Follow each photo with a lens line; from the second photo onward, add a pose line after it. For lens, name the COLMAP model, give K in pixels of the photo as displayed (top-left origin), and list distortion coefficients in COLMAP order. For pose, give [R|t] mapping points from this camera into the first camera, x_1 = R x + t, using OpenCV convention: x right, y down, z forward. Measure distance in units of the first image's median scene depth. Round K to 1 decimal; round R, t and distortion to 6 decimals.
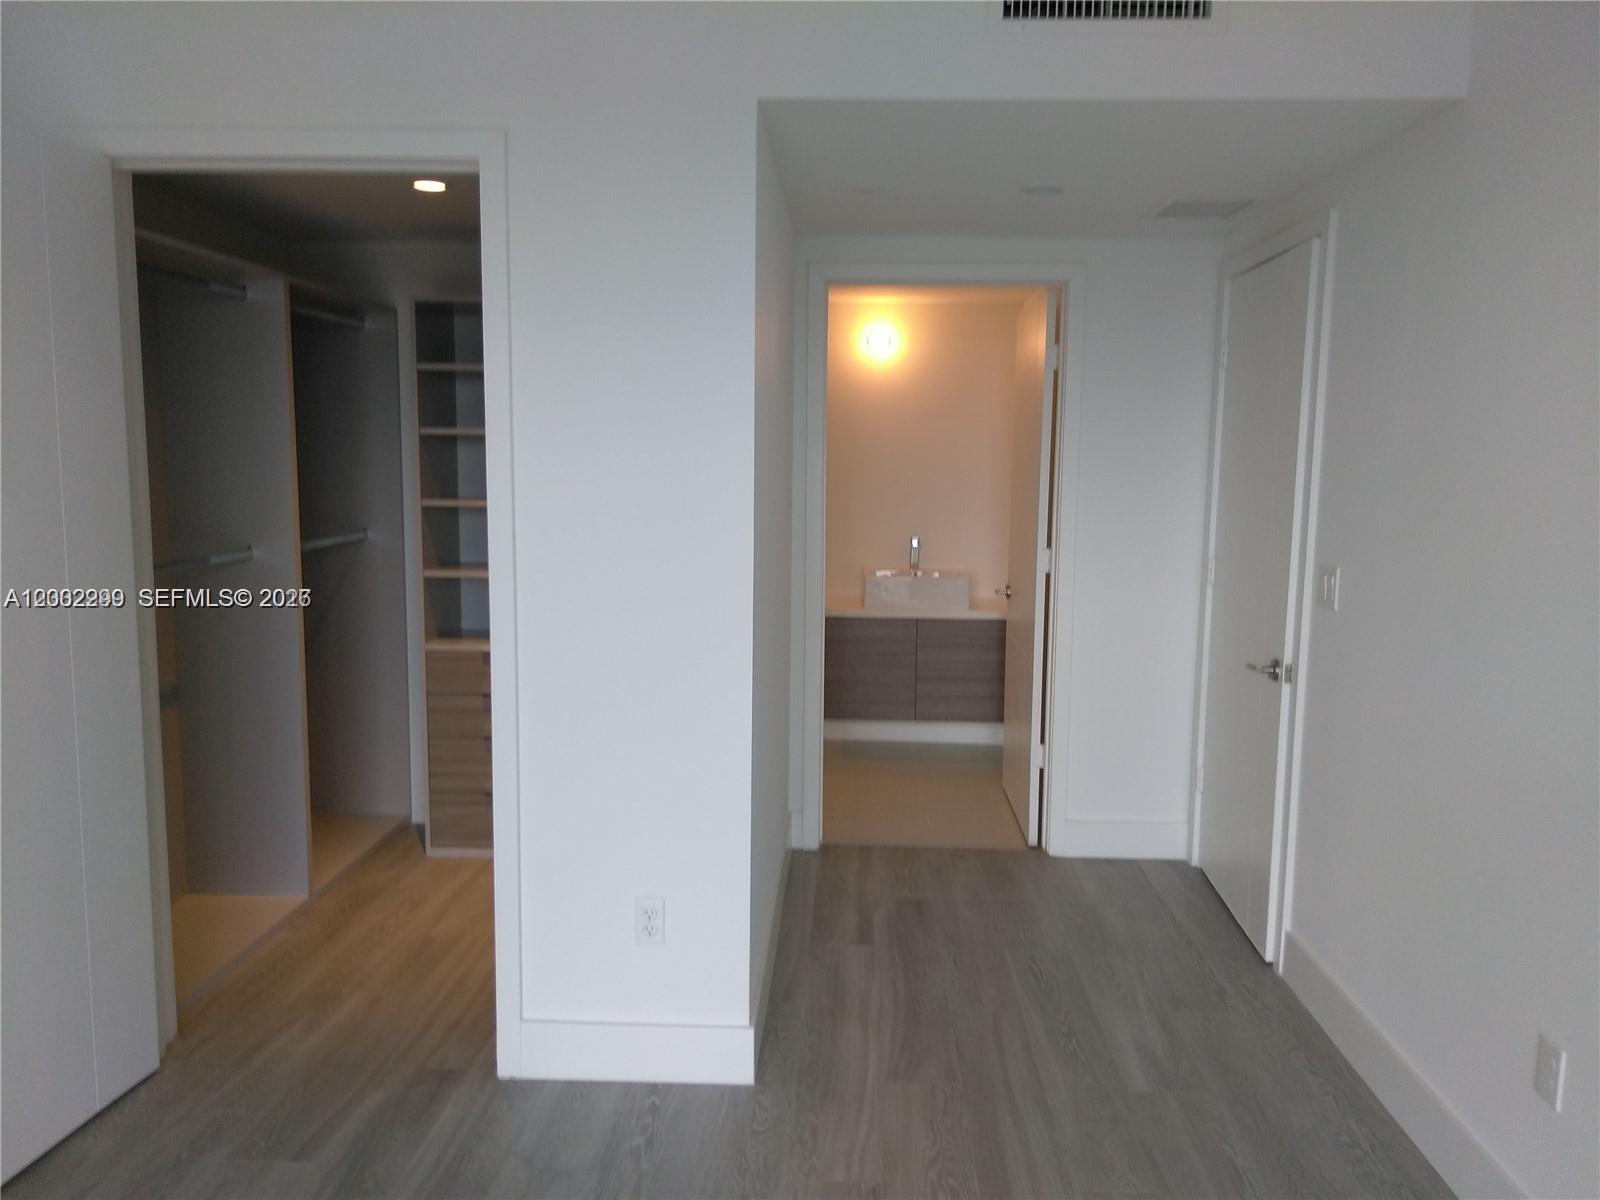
lens RADIAL K [[1187.8, 0, 819.0], [0, 1187.8, 600.9], [0, 0, 1]] dist [0.011506, 0.002049]
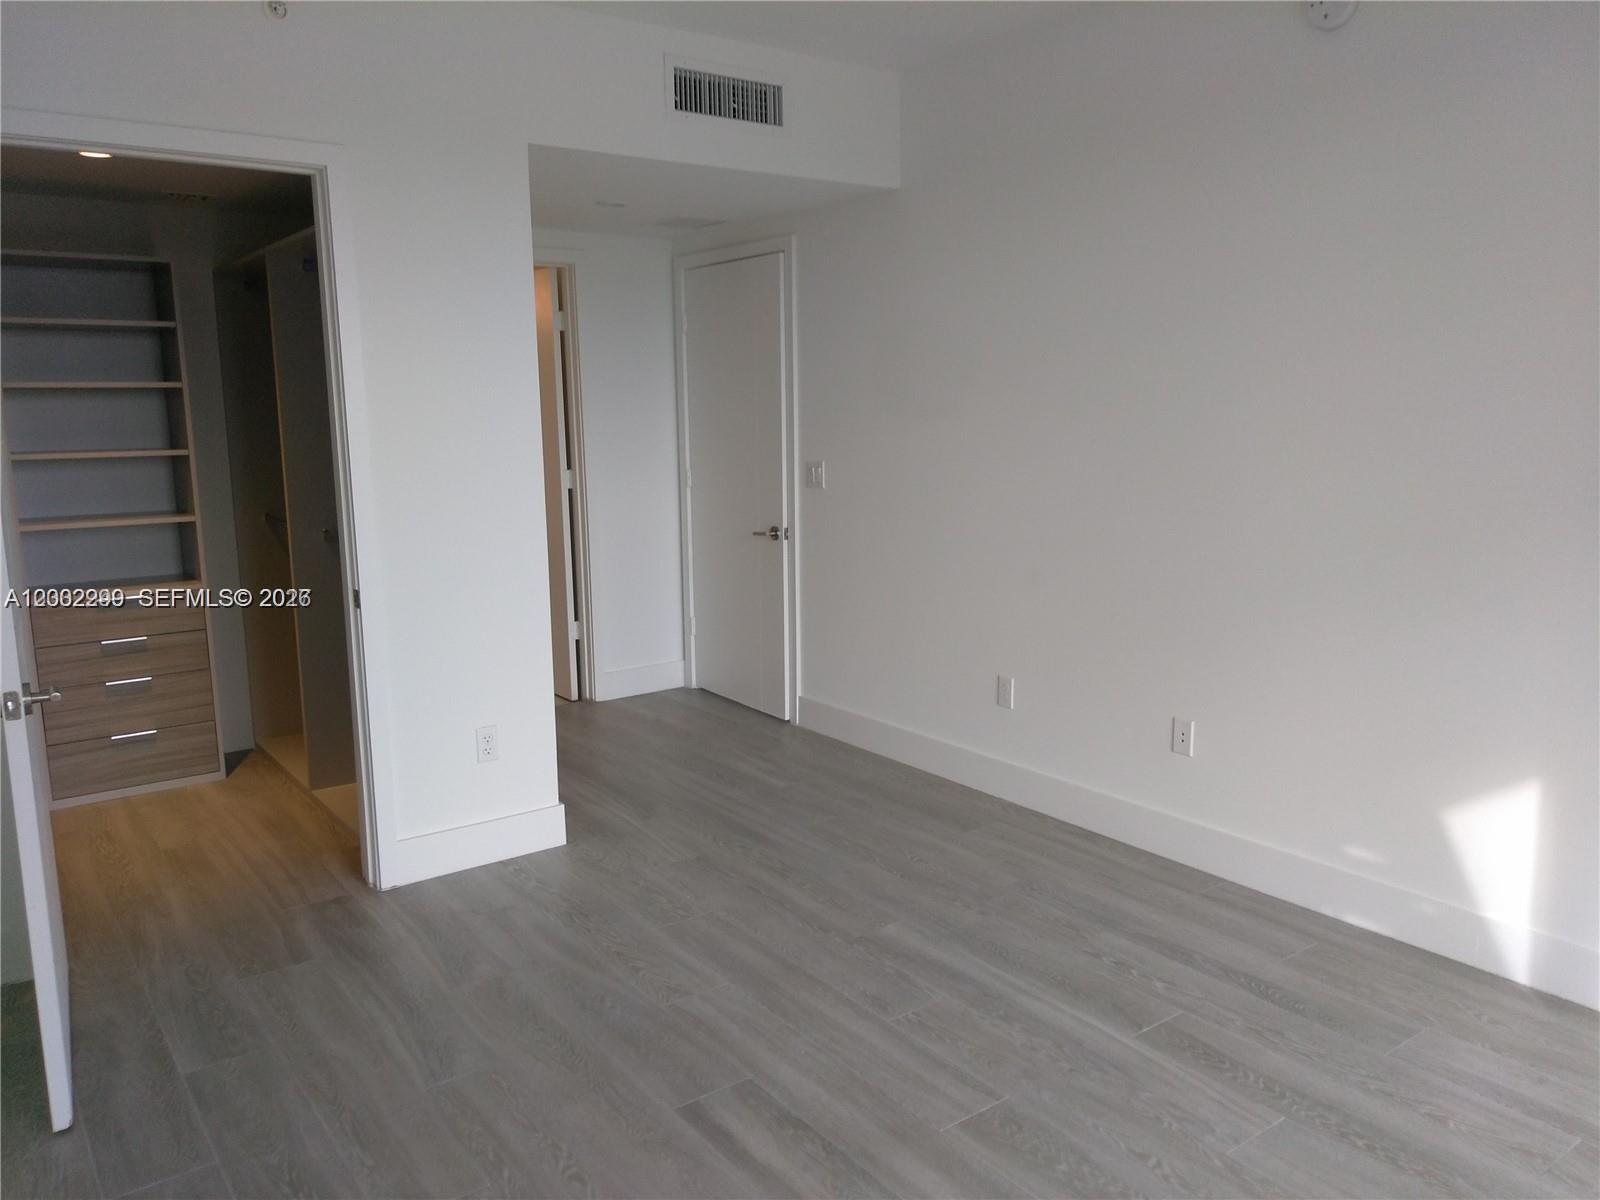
lens RADIAL K [[1189.5, 0, 802.1], [0, 1189.5, 627.8], [0, 0, 1]] dist [0.006098, -0.054347]
pose [[0.777980, -0.137338, 0.613096, -0.598660], [0.095813, 0.990337, 0.100262, 0.030305], [-0.620941, -0.019260, 0.783621, -0.256674]]
